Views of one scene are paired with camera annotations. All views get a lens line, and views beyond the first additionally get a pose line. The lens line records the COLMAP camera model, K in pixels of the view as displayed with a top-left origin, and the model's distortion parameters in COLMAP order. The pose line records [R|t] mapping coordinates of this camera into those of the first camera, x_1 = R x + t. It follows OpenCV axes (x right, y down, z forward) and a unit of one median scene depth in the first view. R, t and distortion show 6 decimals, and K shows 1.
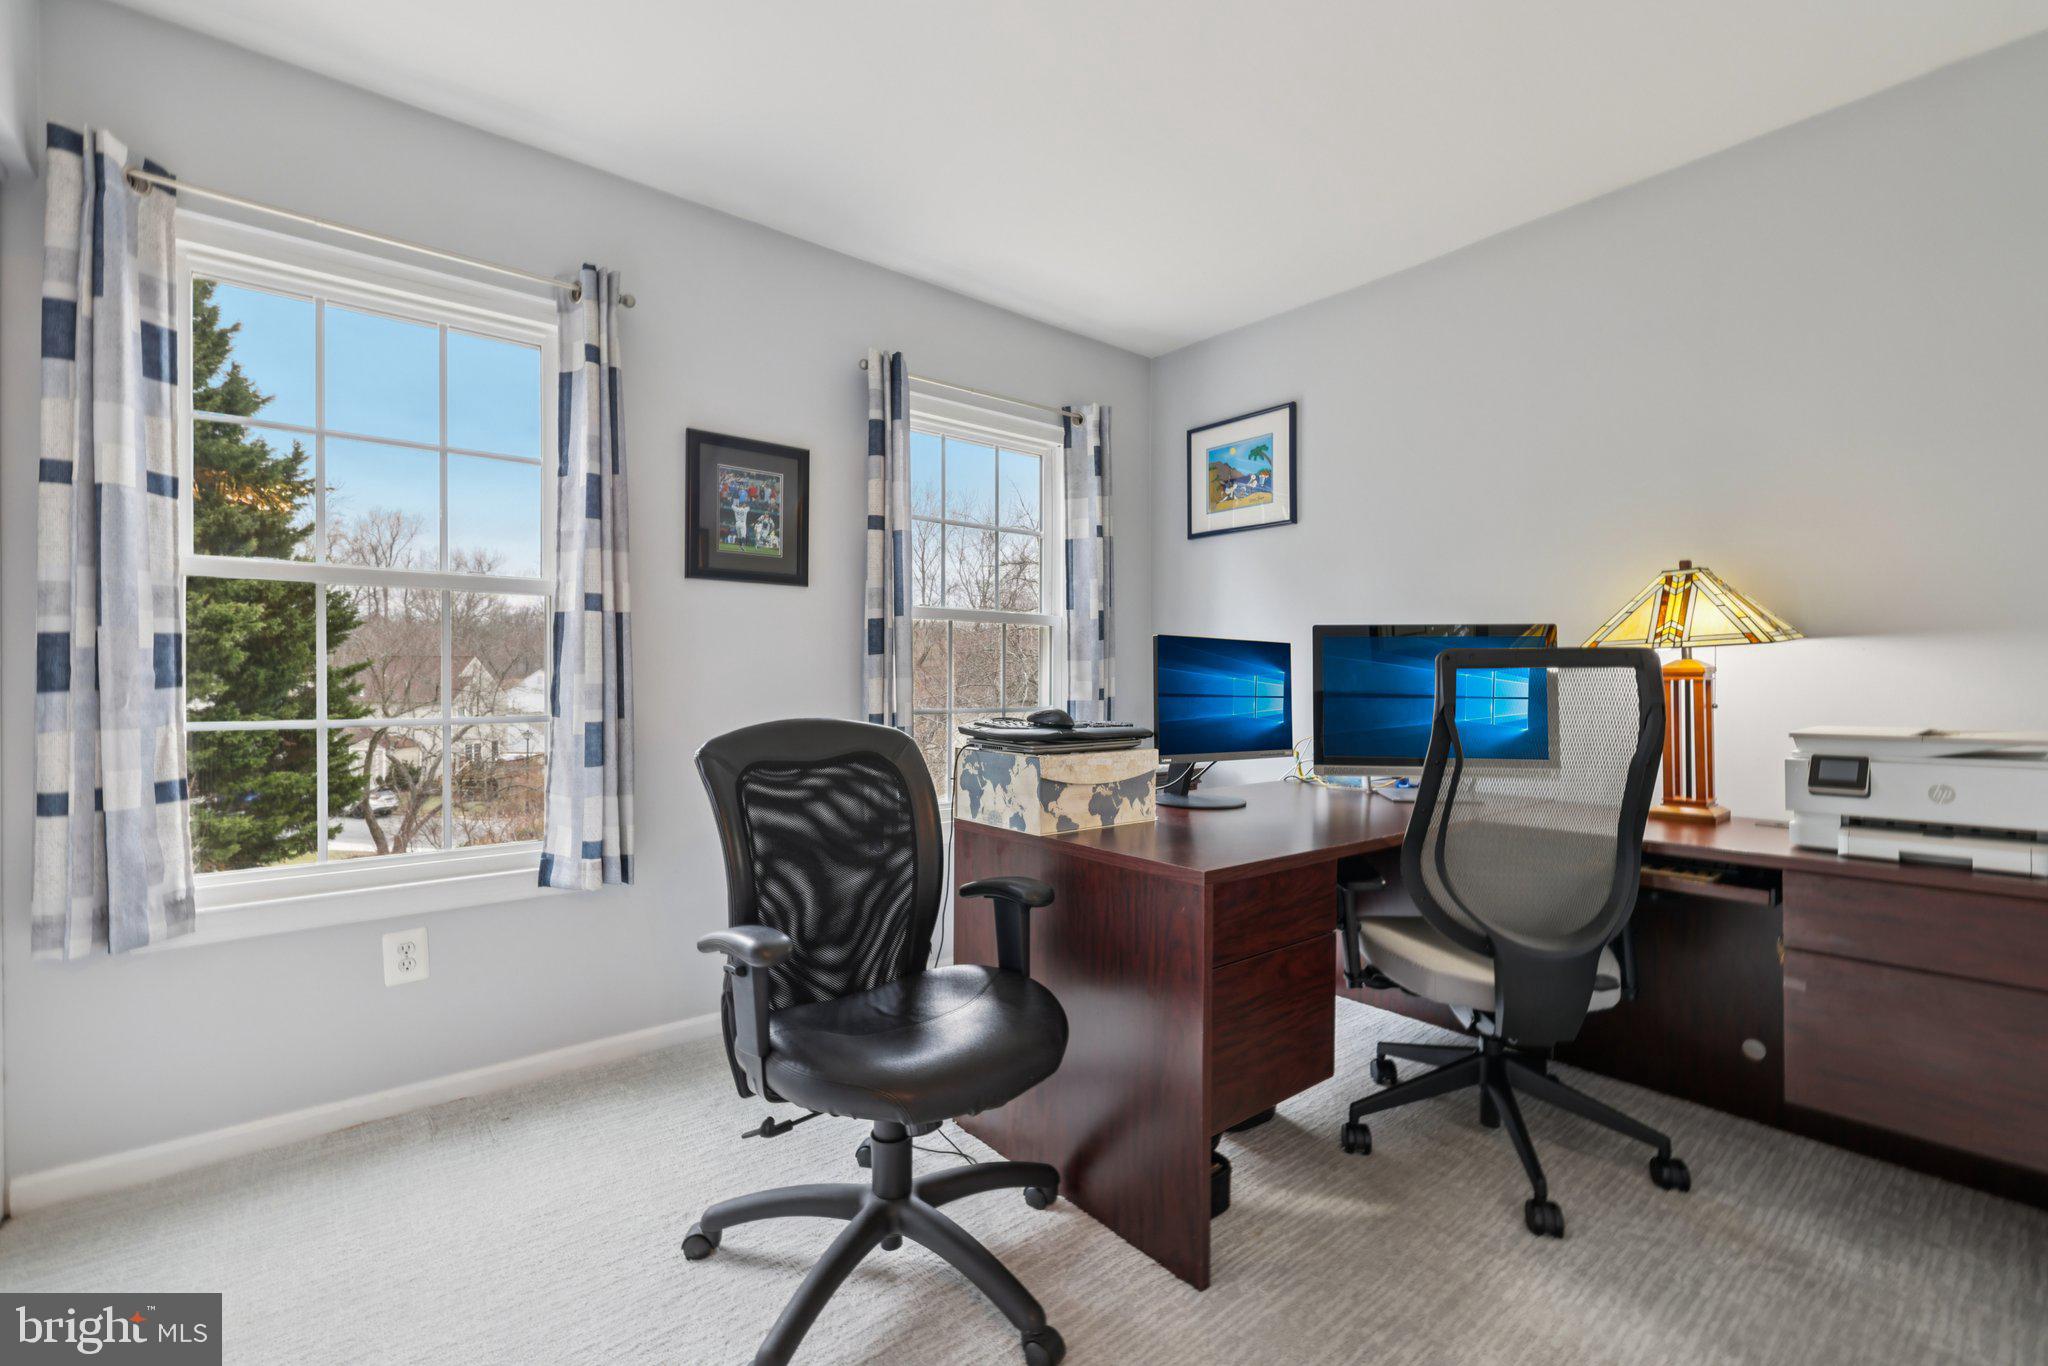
lens RADIAL K [[872.4, 0, 1028.5], [0, 872.4, 676.9], [0, 0, 1]] dist [0.000536, 0.000733]
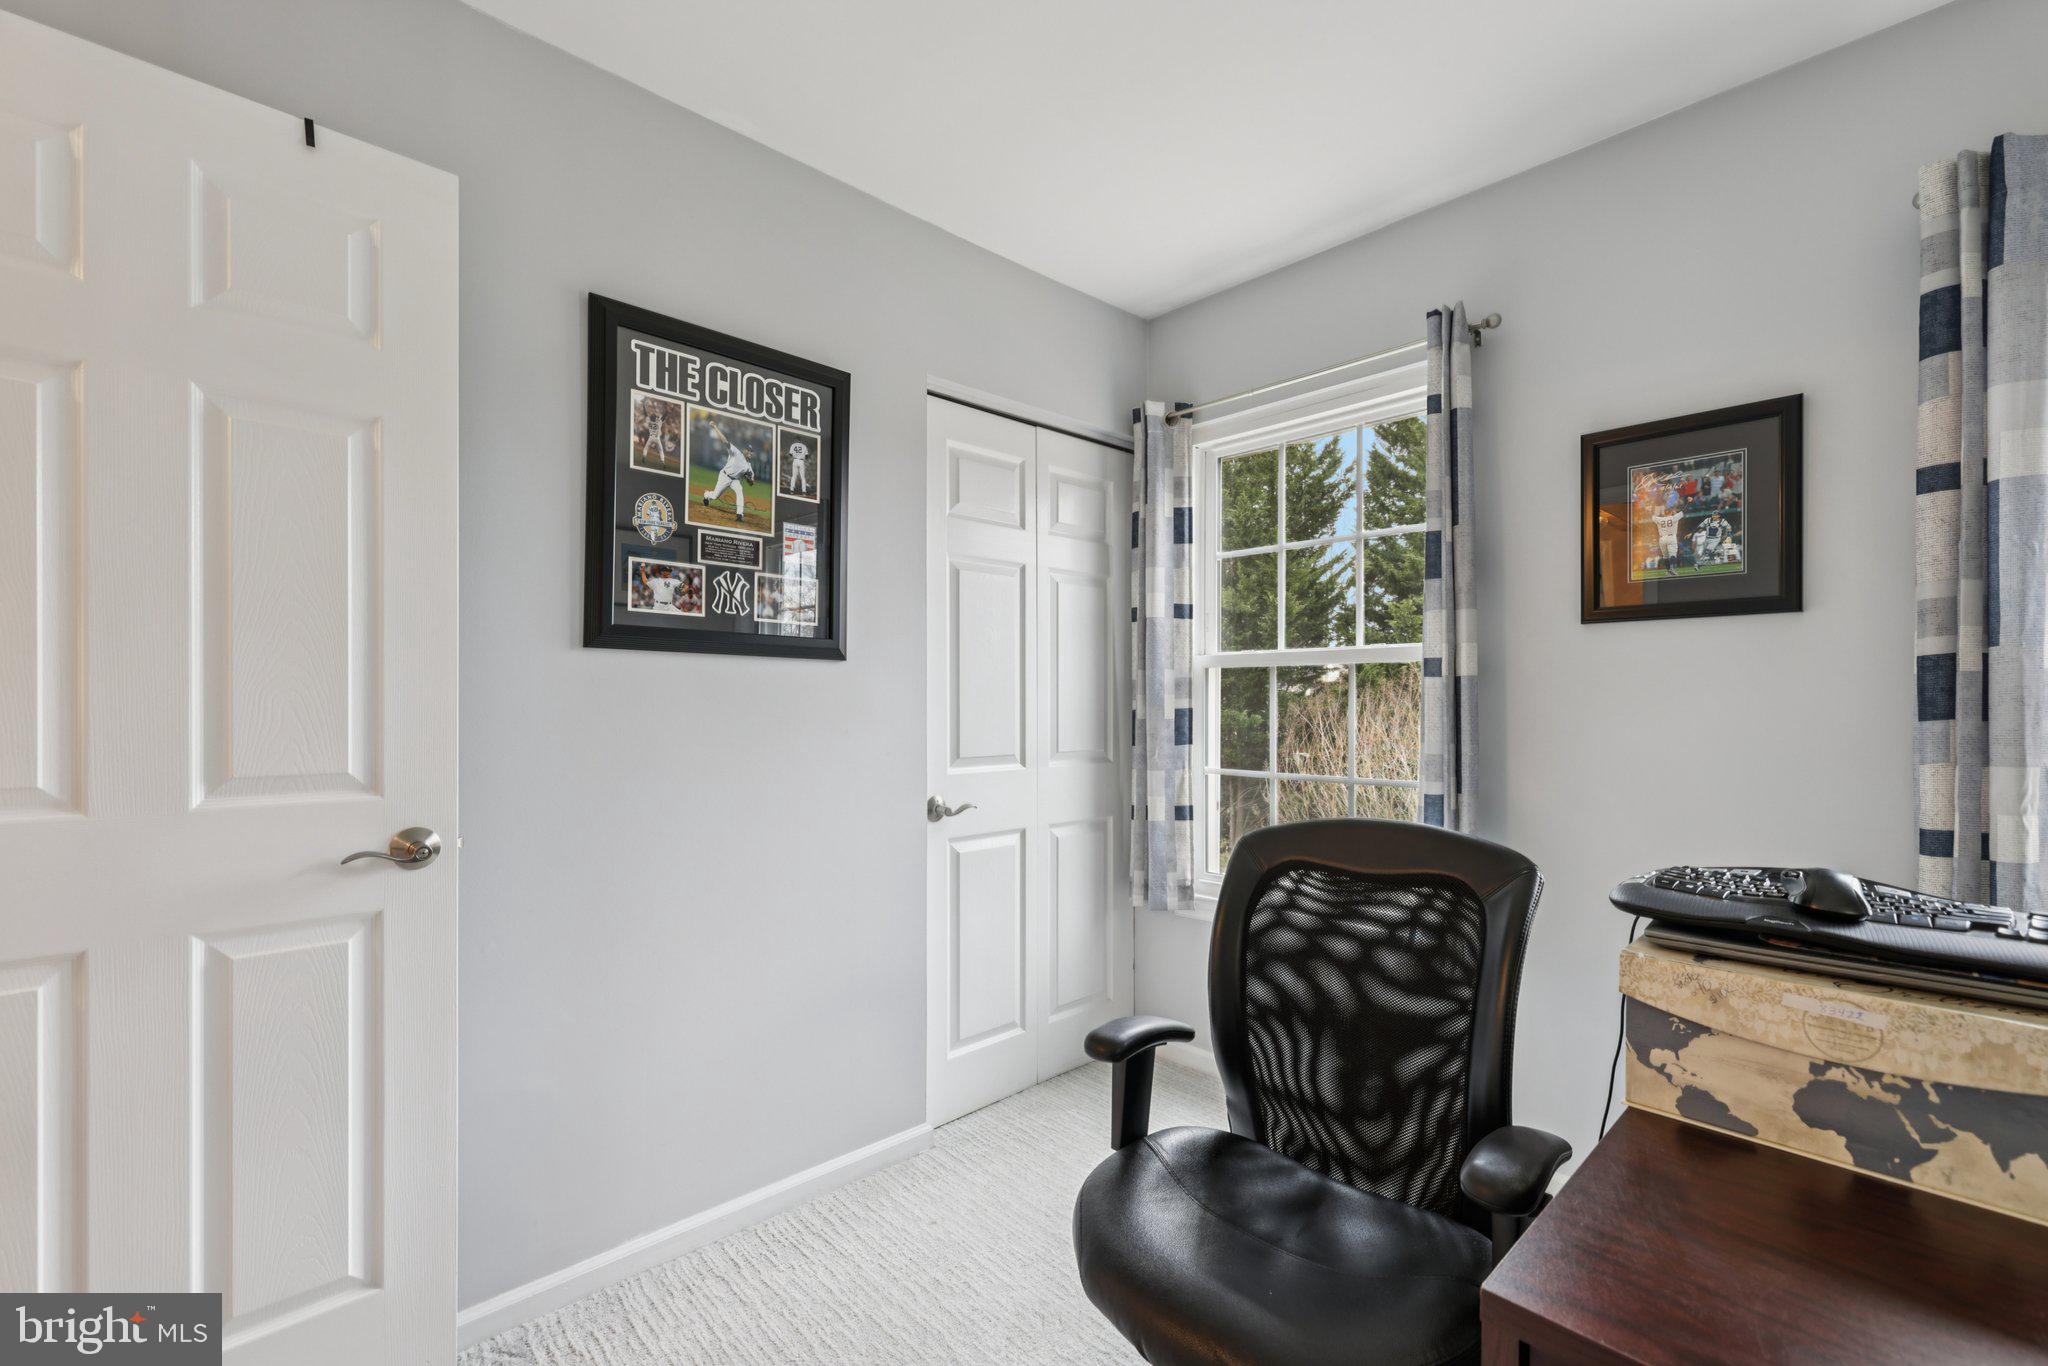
lens RADIAL K [[872.4, 0, 1027.3], [0, 872.4, 701.9], [0, 0, 1]] dist [0.000536, 0.000733]
pose [[0.081328, -0.005252, -0.996674, 0.465293], [-0.000187, 0.999986, -0.005284, -0.049701], [0.996687, 0.000616, 0.081326, 0.559881]]
